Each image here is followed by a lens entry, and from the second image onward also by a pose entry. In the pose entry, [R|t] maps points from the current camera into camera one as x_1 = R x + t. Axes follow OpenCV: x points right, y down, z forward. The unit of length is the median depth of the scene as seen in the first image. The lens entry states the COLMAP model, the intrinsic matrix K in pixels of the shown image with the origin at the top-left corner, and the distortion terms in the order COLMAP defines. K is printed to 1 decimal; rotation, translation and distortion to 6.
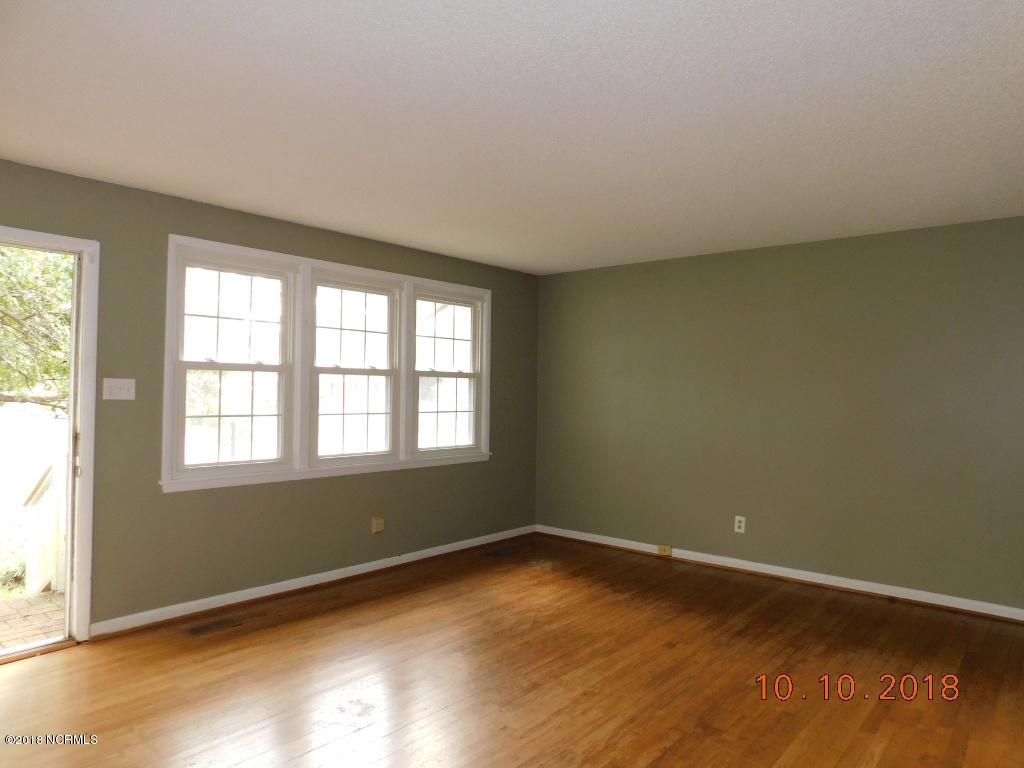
lens RADIAL K [[674.1, 0, 511.6], [0, 674.1, 384.7], [0, 0, 1]] dist [-0.003274, 0.000524]
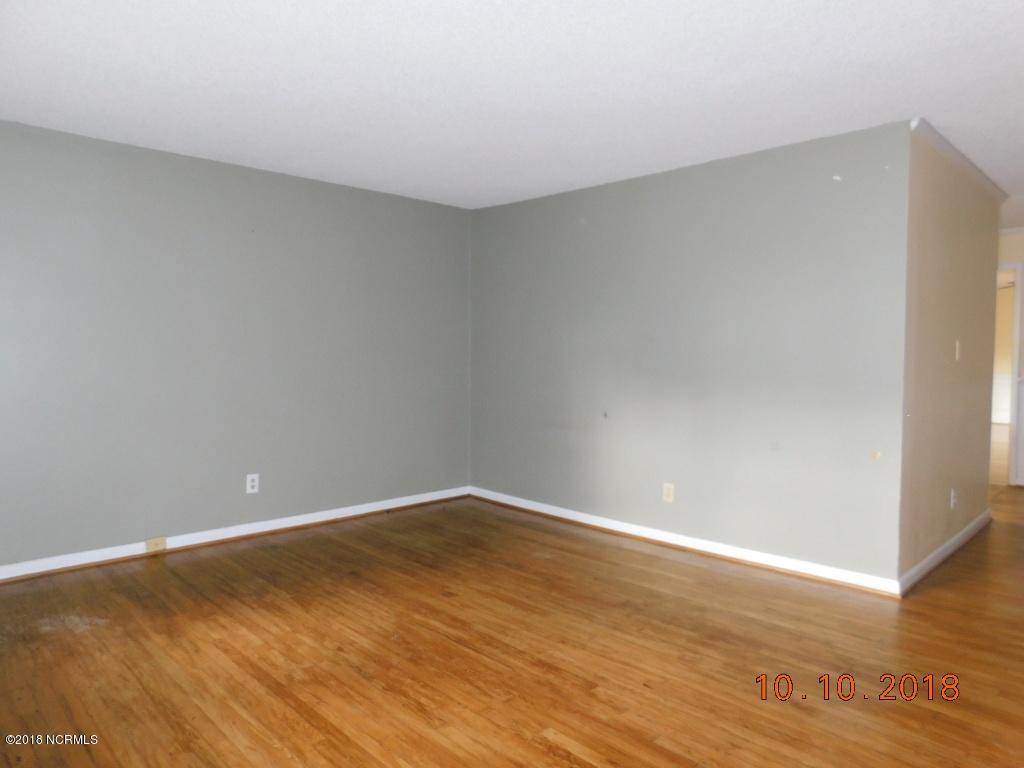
lens RADIAL K [[674.1, 0, 511.5], [0, 674.1, 383.7], [0, 0, 1]] dist [-0.003274, 0.000524]
pose [[0.089089, -0.054755, 0.994517, -0.659372], [-0.023471, 0.998095, 0.057055, 0.024305], [-0.995747, -0.028425, 0.087634, 0.775724]]
